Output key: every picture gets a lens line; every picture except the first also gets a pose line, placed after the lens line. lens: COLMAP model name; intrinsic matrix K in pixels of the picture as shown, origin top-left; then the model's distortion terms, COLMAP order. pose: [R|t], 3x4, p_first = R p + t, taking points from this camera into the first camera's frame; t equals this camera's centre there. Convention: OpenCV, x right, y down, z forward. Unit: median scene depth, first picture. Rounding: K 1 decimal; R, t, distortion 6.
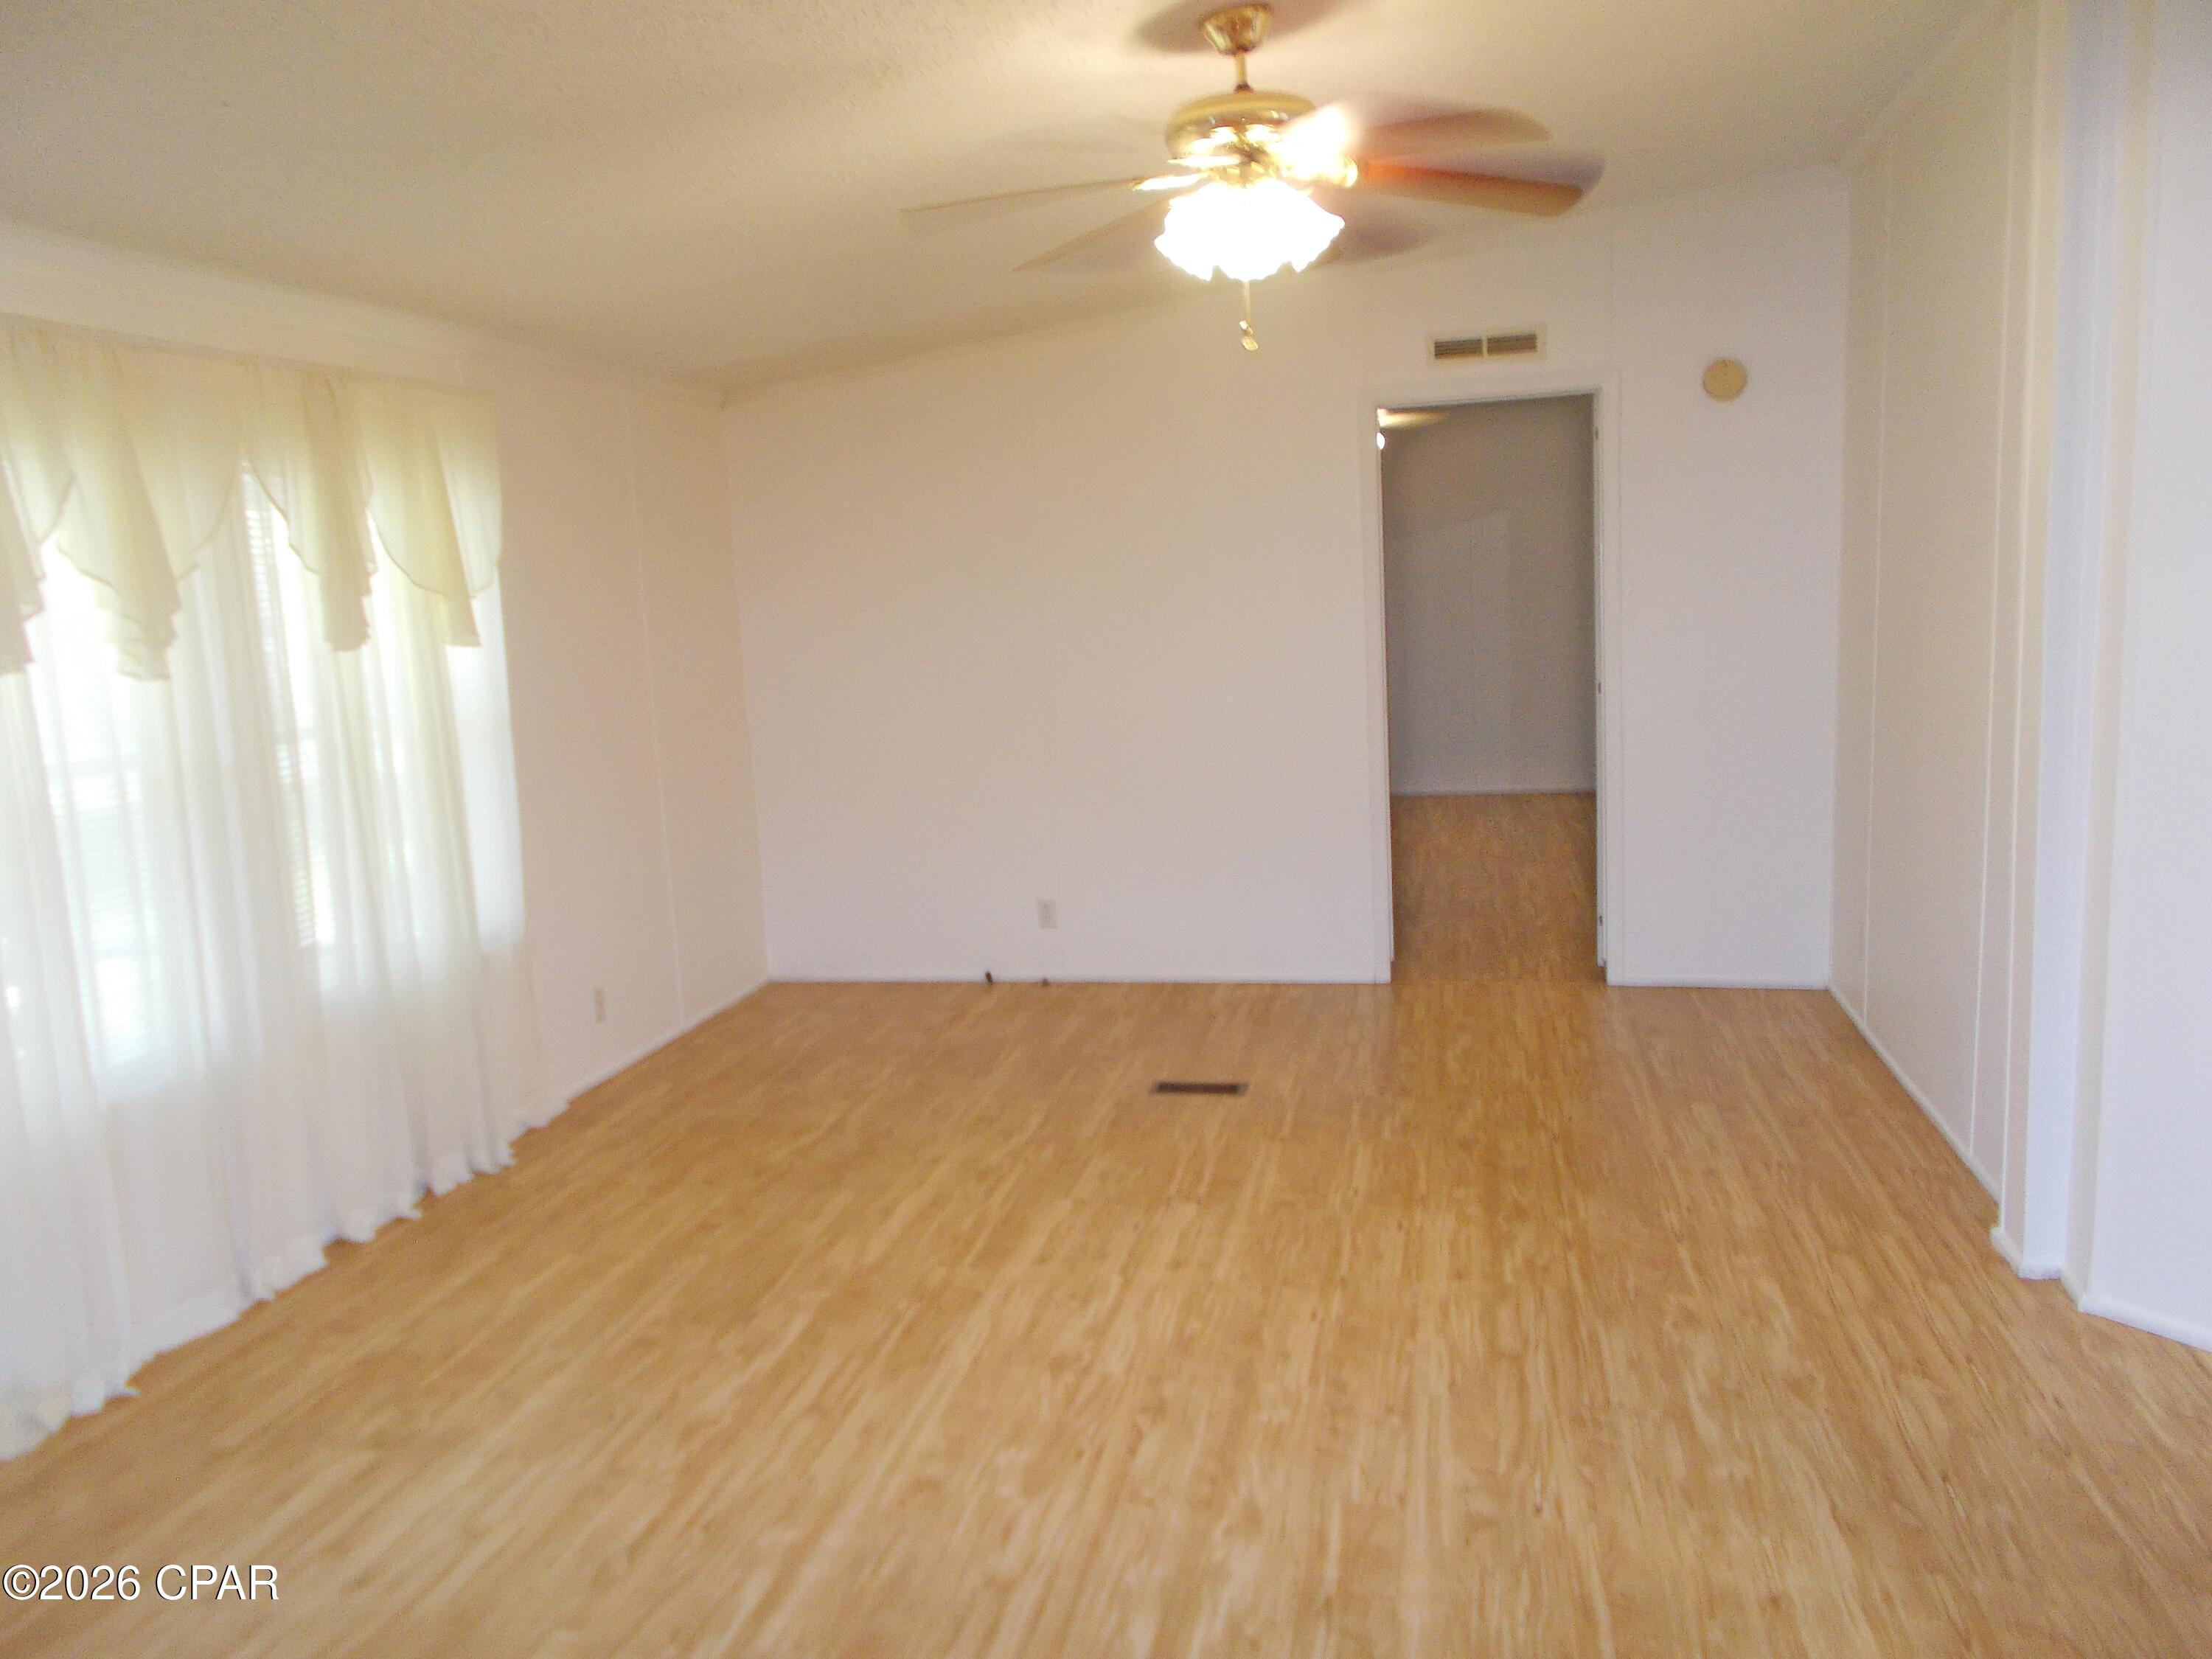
lens RADIAL K [[1677.4, 0, 1098.9], [0, 1677.4, 819.8], [0, 0, 1]] dist [0.007985, 0.000609]
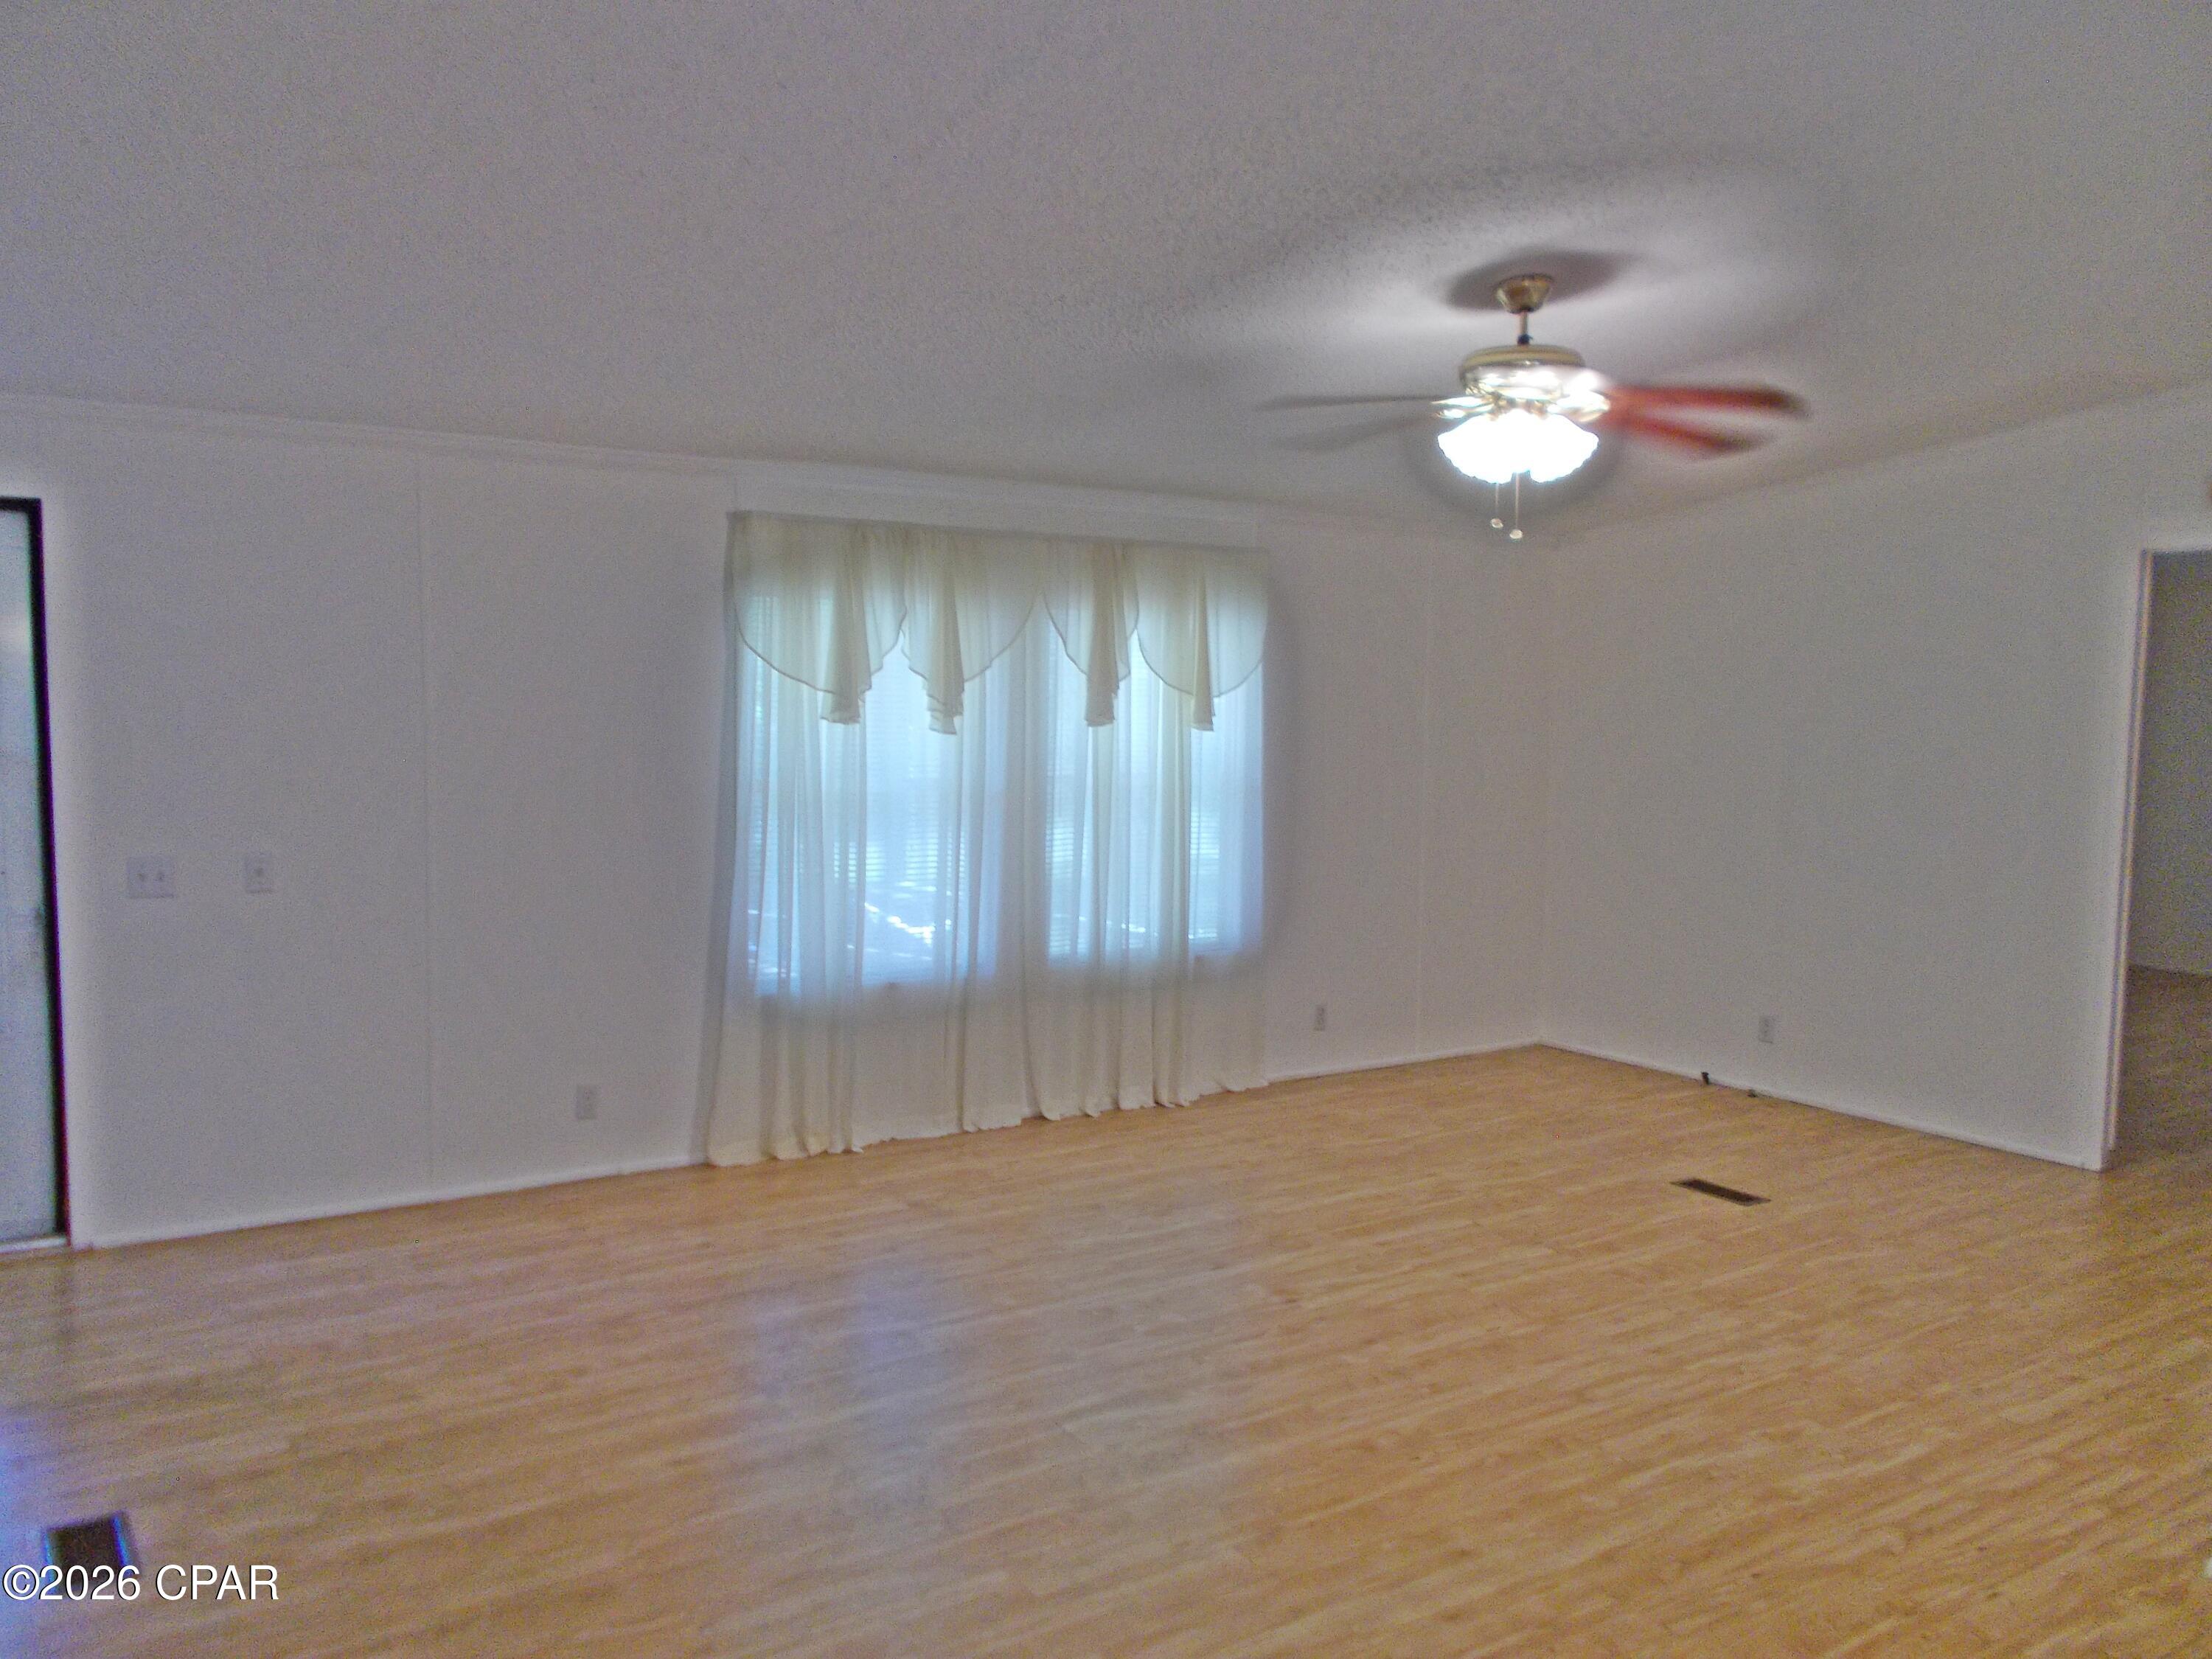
lens RADIAL K [[1677.4, 0, 1113.6], [0, 1677.4, 837.7], [0, 0, 1]] dist [0.007985, 0.000609]
pose [[0.733916, 0.118519, -0.668821, 0.663294], [-0.147851, 0.988924, 0.013002, -0.028278], [0.662954, 0.089344, 0.743310, -0.105062]]
